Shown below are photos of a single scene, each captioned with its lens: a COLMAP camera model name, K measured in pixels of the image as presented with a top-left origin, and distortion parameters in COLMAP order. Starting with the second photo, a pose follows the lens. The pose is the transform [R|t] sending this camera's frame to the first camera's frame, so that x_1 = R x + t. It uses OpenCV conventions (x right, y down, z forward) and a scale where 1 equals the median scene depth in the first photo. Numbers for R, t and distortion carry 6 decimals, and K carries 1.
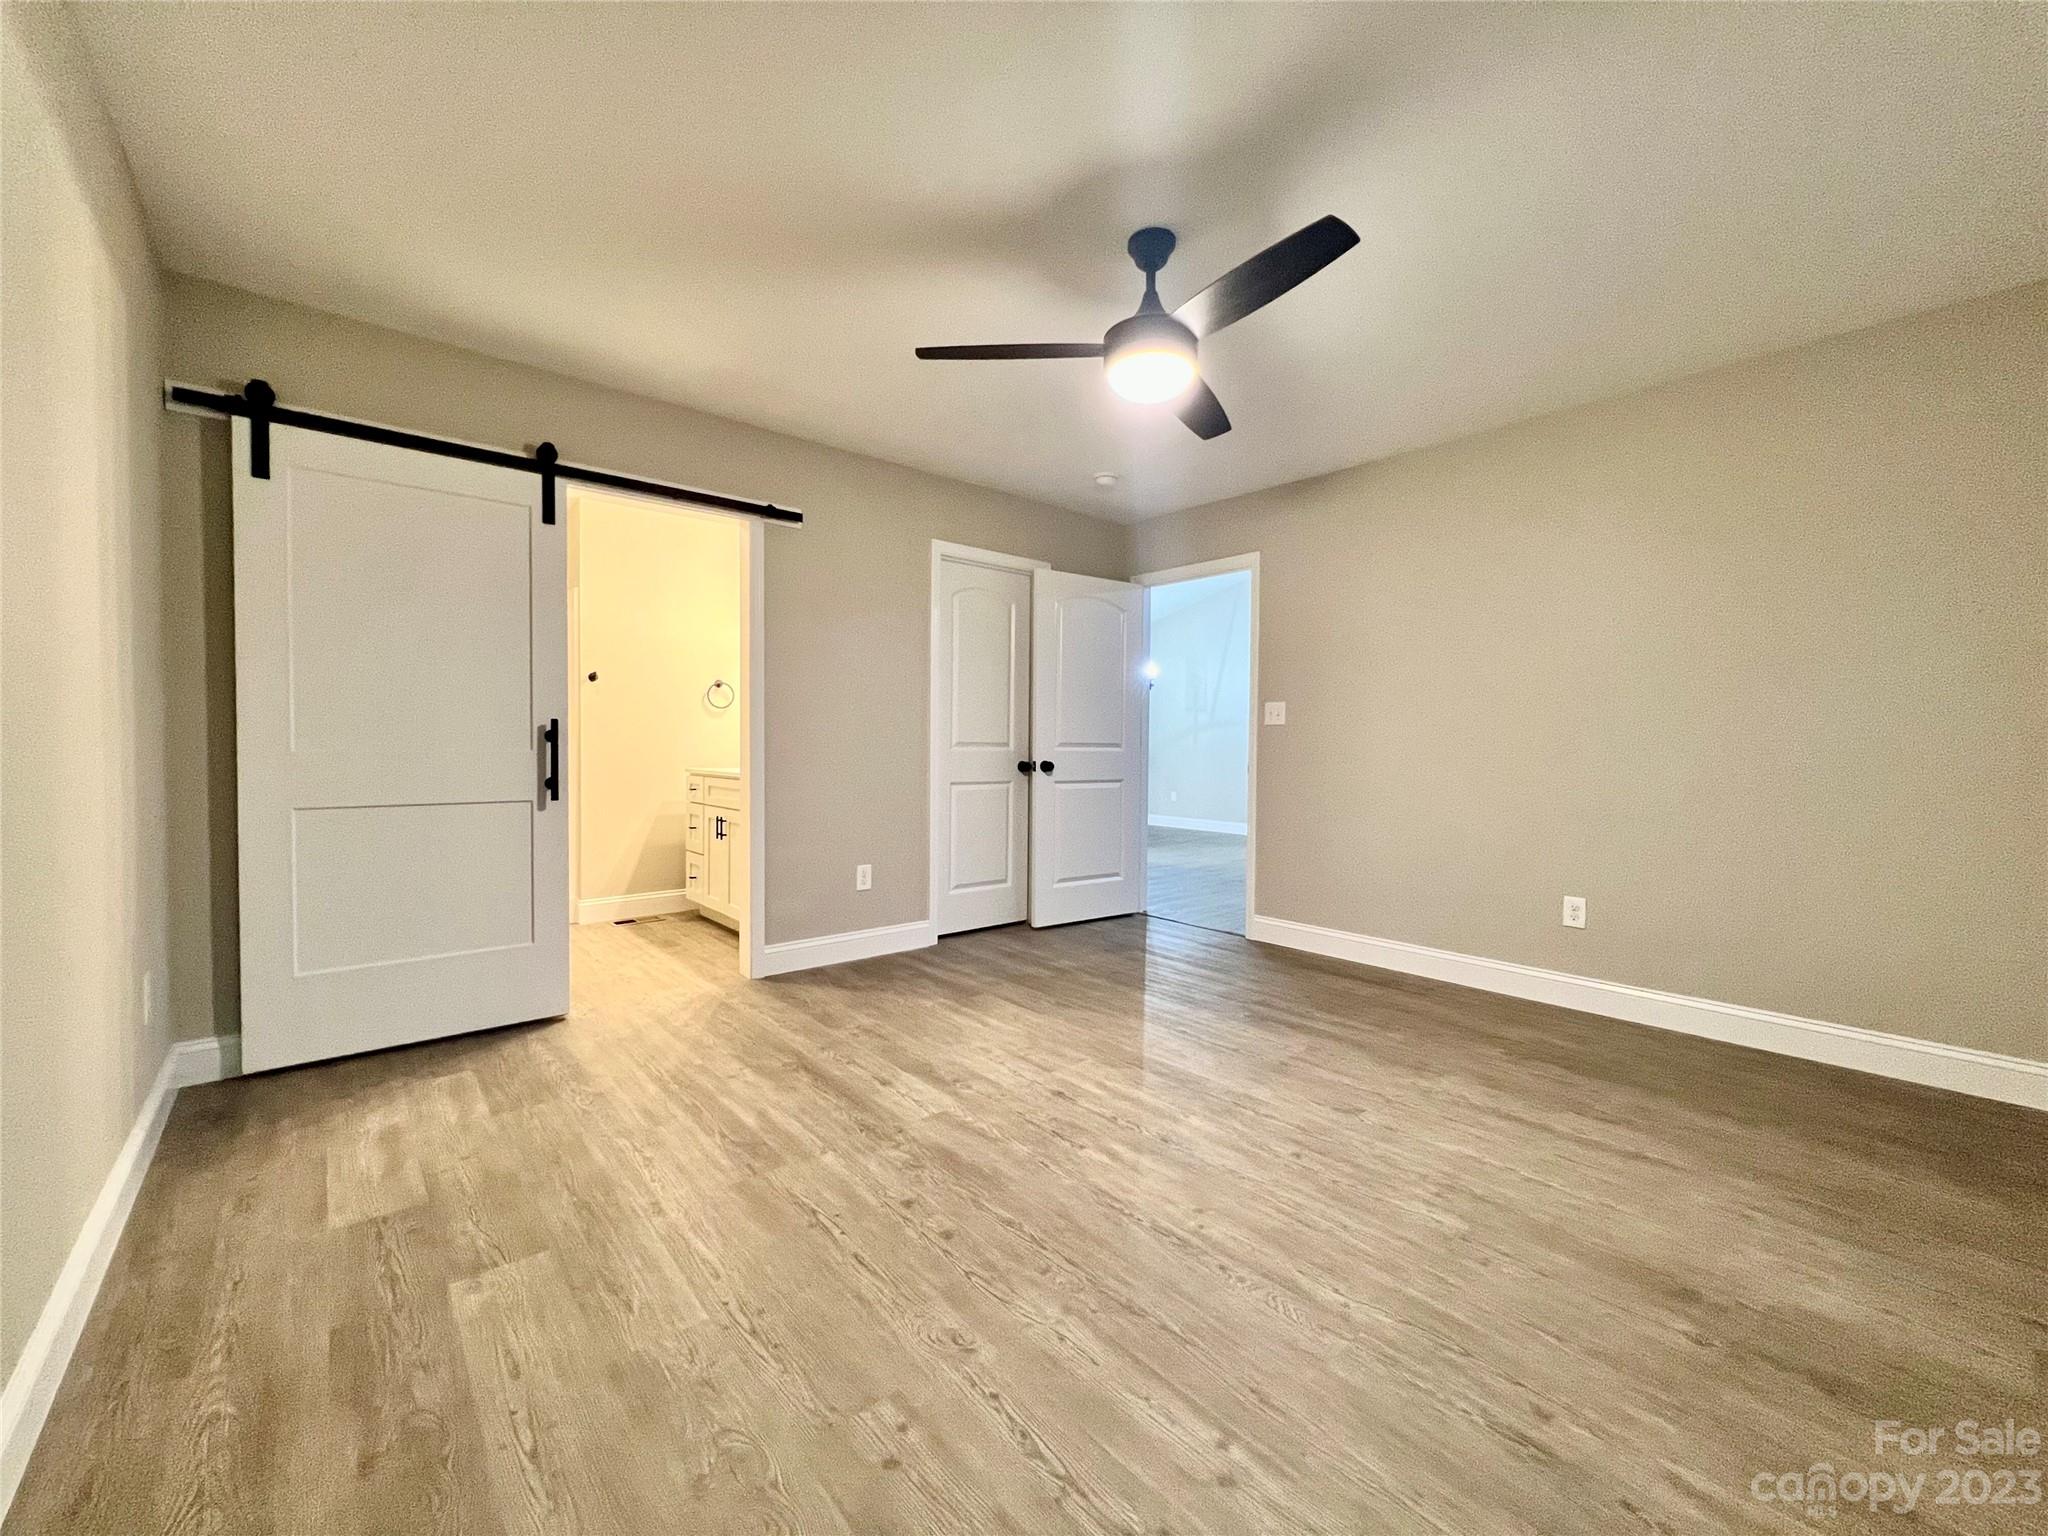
lens RADIAL K [[840.8, 0, 1028.5], [0, 840.8, 763.7], [0, 0, 1]] dist [-0.008633, 0.000205]
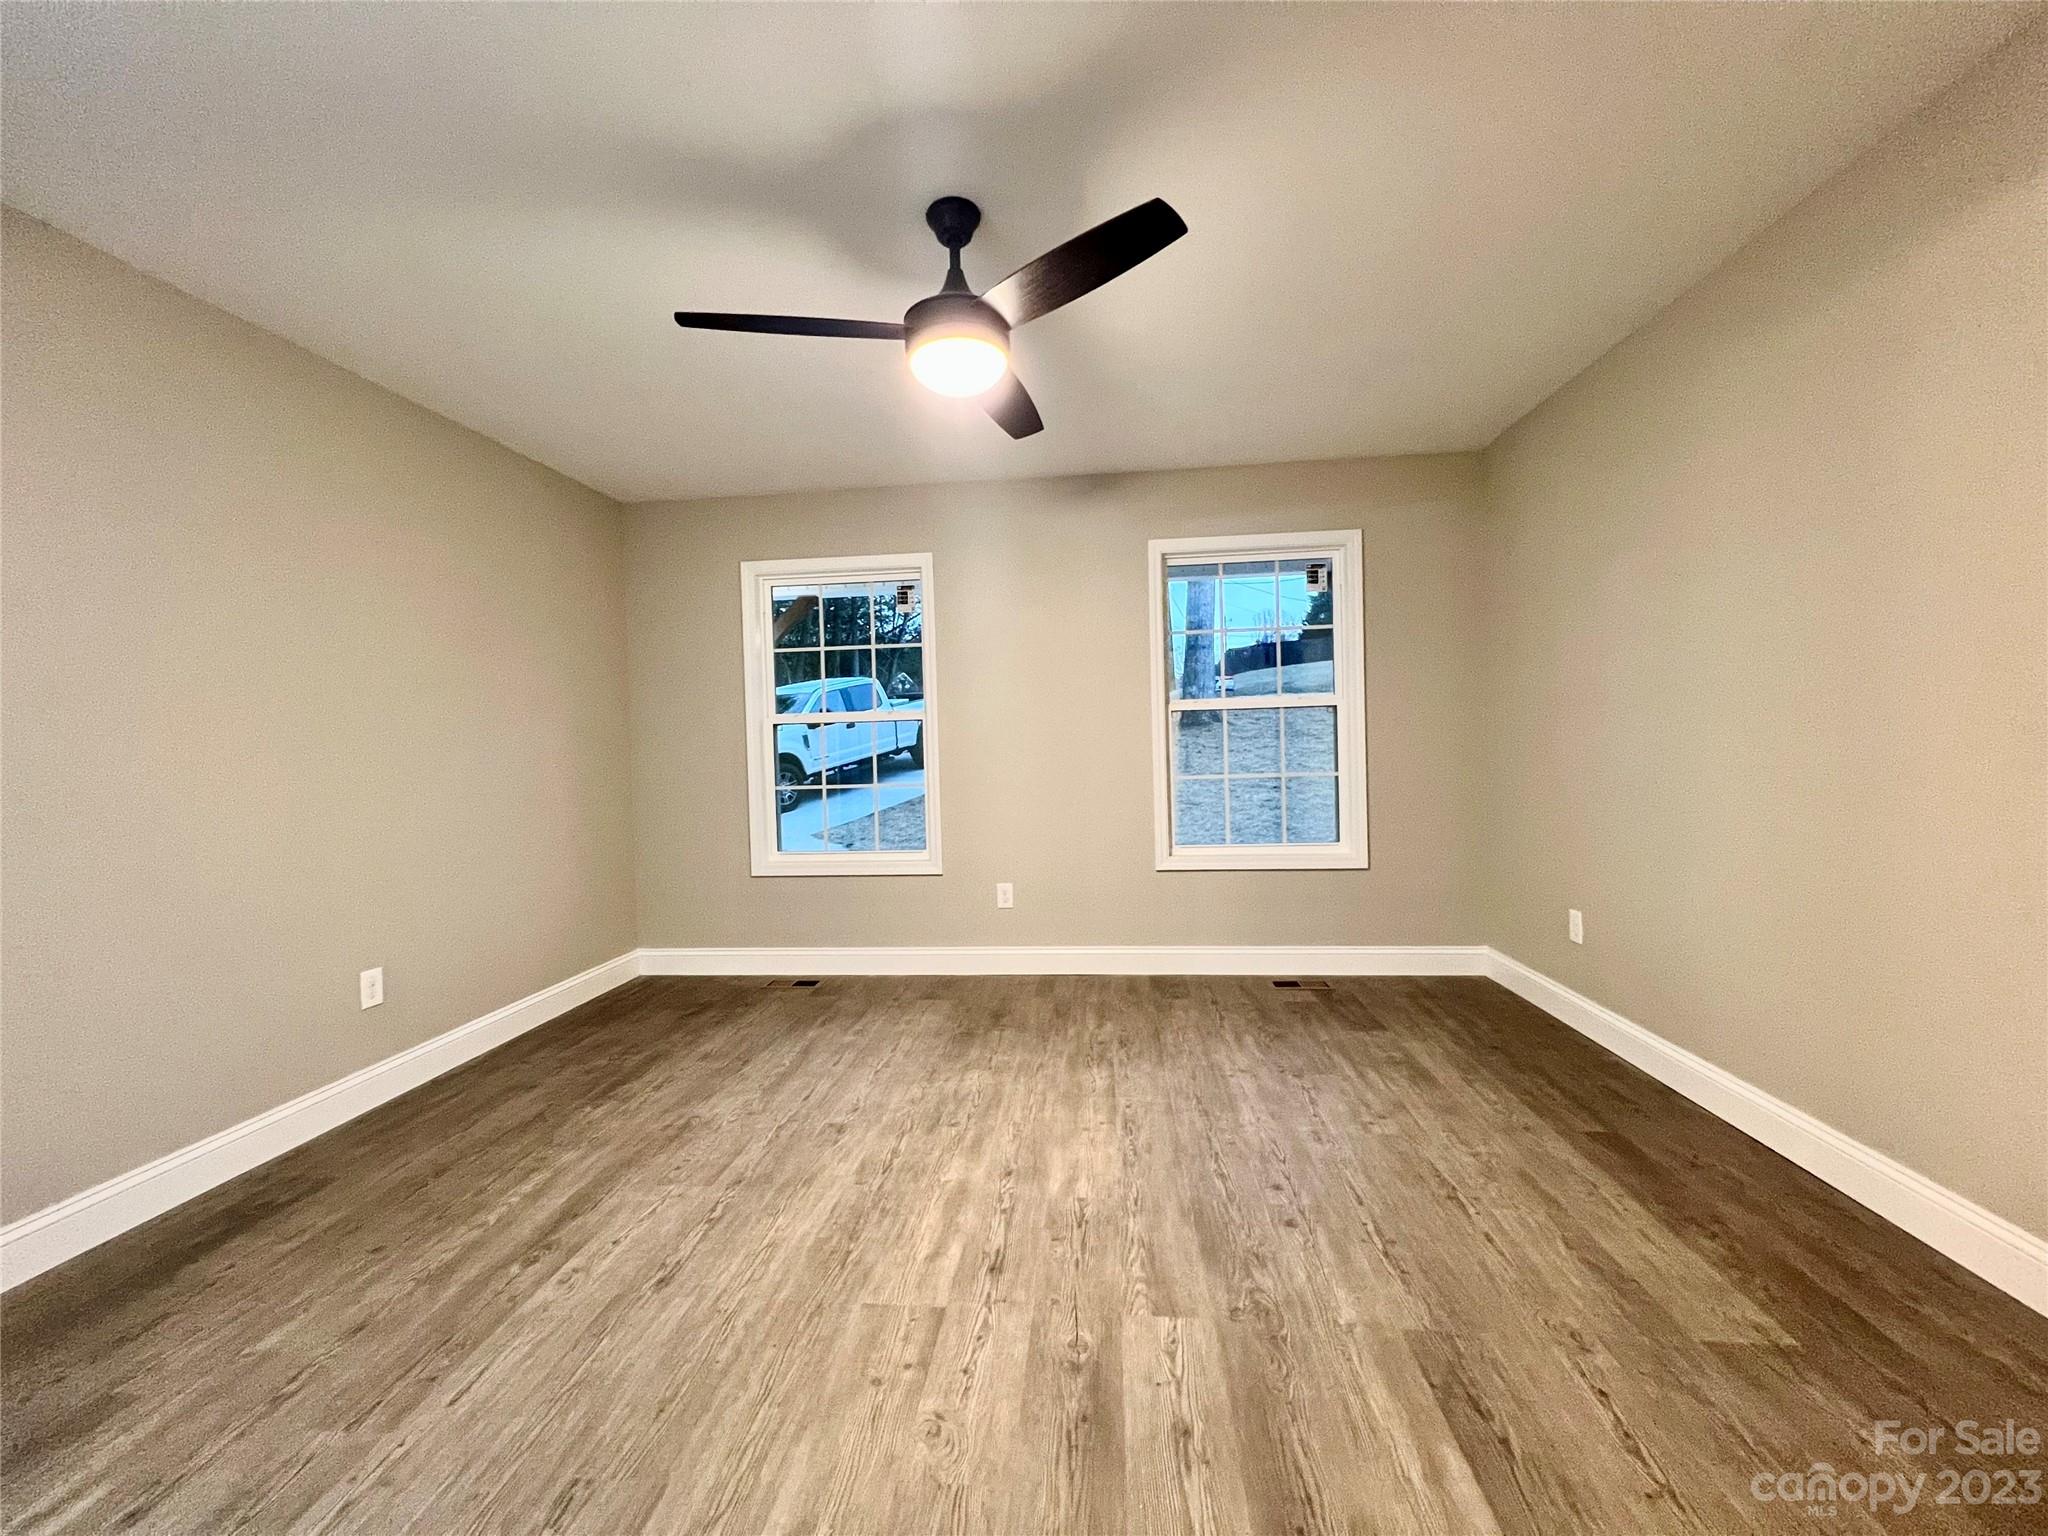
lens RADIAL K [[840.8, 0, 1018.7], [0, 840.8, 765.1], [0, 0, 1]] dist [-0.008633, 0.000205]
pose [[-0.696204, -0.004658, 0.717829, -0.560637], [0.040454, 0.998135, 0.045712, -0.077493], [-0.716703, 0.060864, -0.694717, 1.670905]]
